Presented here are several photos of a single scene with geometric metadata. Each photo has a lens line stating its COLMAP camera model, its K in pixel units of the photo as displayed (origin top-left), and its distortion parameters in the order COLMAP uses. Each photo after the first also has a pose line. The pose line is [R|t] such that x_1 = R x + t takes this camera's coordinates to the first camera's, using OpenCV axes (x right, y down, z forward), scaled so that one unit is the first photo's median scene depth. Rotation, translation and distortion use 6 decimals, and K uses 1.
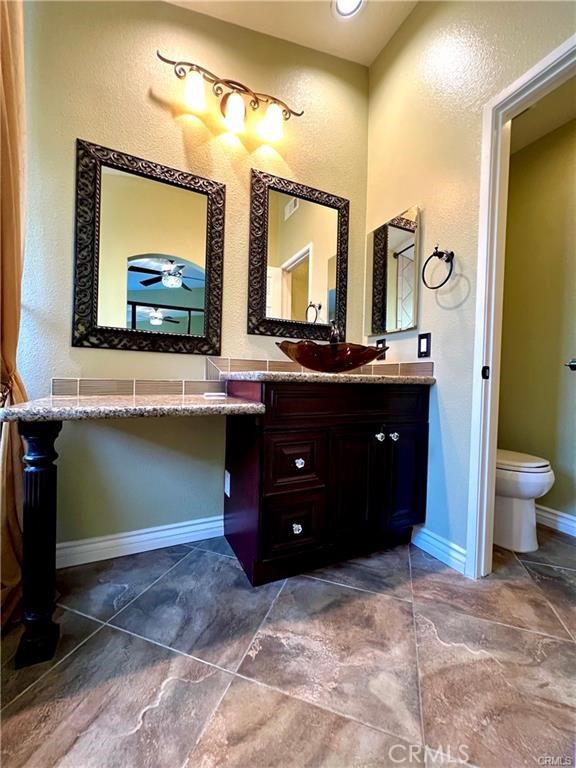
lens RADIAL K [[307.3, 0, 286.9], [0, 307.3, 385.3], [0, 0, 1]] dist [-0.000870, -0.000283]
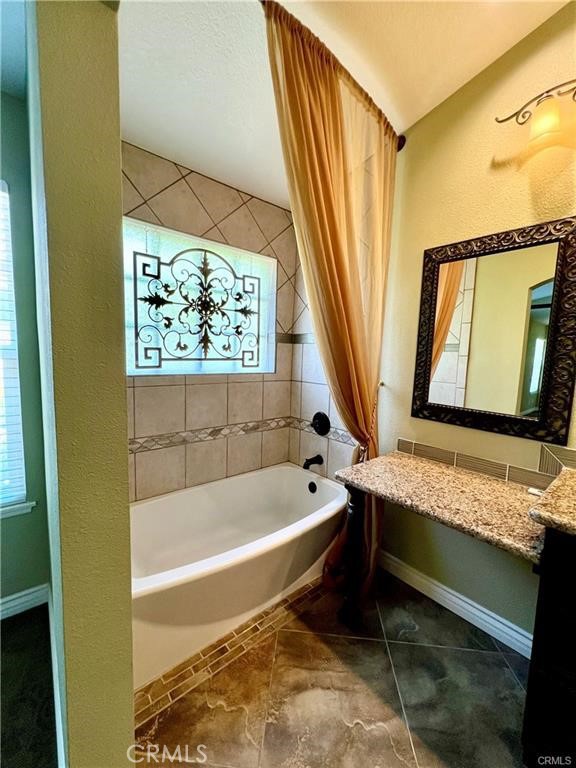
lens RADIAL K [[307.3, 0, 286.9], [0, 307.3, 385.3], [0, 0, 1]] dist [-0.000870, -0.000283]
pose [[0.244801, 0.078474, -0.966392, 0.408430], [-0.043869, 0.996595, 0.069814, -0.327308], [0.968580, 0.025304, 0.247410, 0.177556]]
